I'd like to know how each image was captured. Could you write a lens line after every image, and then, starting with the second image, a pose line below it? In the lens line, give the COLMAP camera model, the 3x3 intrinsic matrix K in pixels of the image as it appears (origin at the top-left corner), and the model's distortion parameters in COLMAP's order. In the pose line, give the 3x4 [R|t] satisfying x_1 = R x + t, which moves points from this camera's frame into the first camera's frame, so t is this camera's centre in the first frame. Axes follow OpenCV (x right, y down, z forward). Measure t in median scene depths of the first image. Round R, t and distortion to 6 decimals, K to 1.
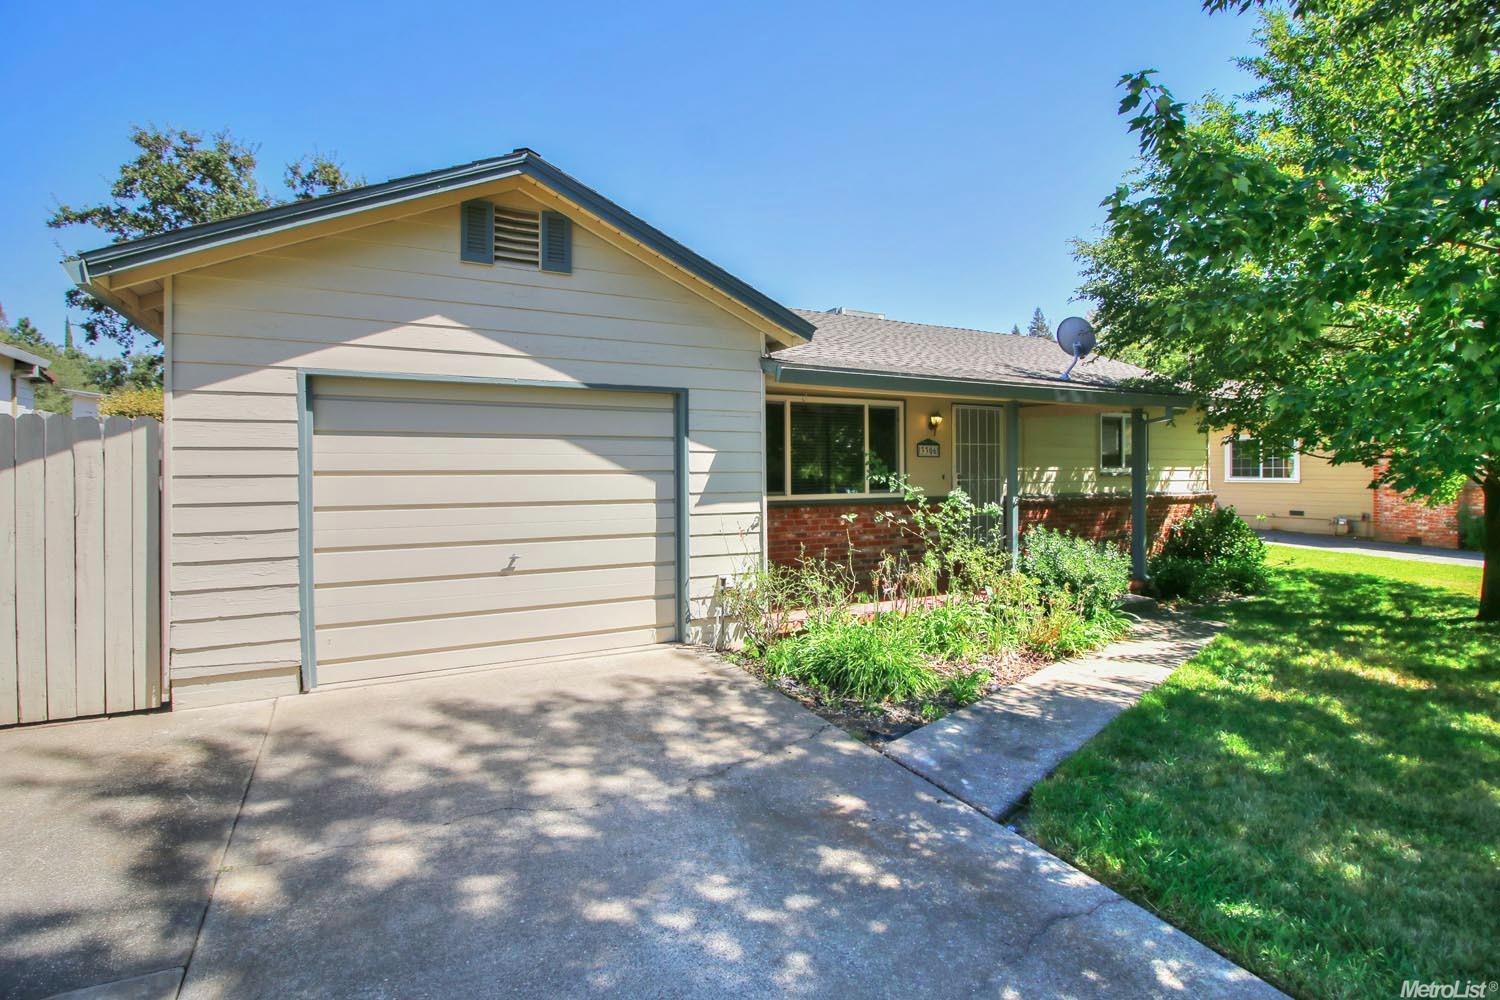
lens RADIAL K [[723.2, 0, 714.7], [0, 723.2, 476.5], [0, 0, 1]] dist [-0.001713, -0.000427]
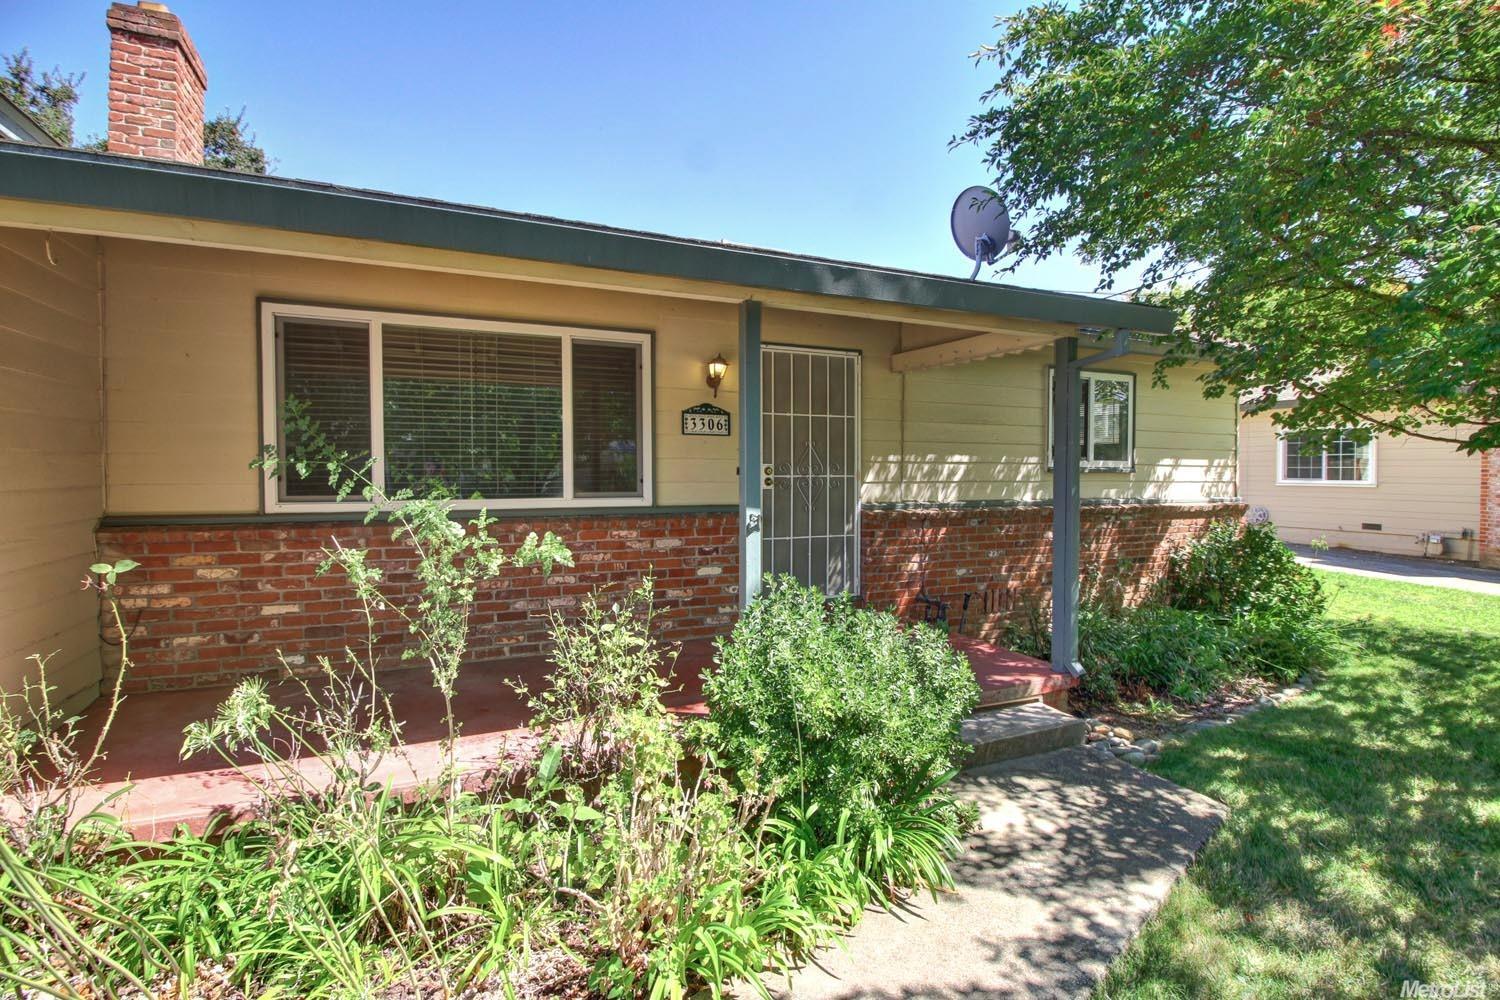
lens RADIAL K [[702.1, 0, 744.7], [0, 702.1, 479.1], [0, 0, 1]] dist [-0.000106, -0.012241]
pose [[0.998685, 0.006713, -0.050829, 0.323929], [-0.006569, 0.999974, 0.002987, 0.005115], [0.050848, -0.002650, 0.998703, 0.413378]]
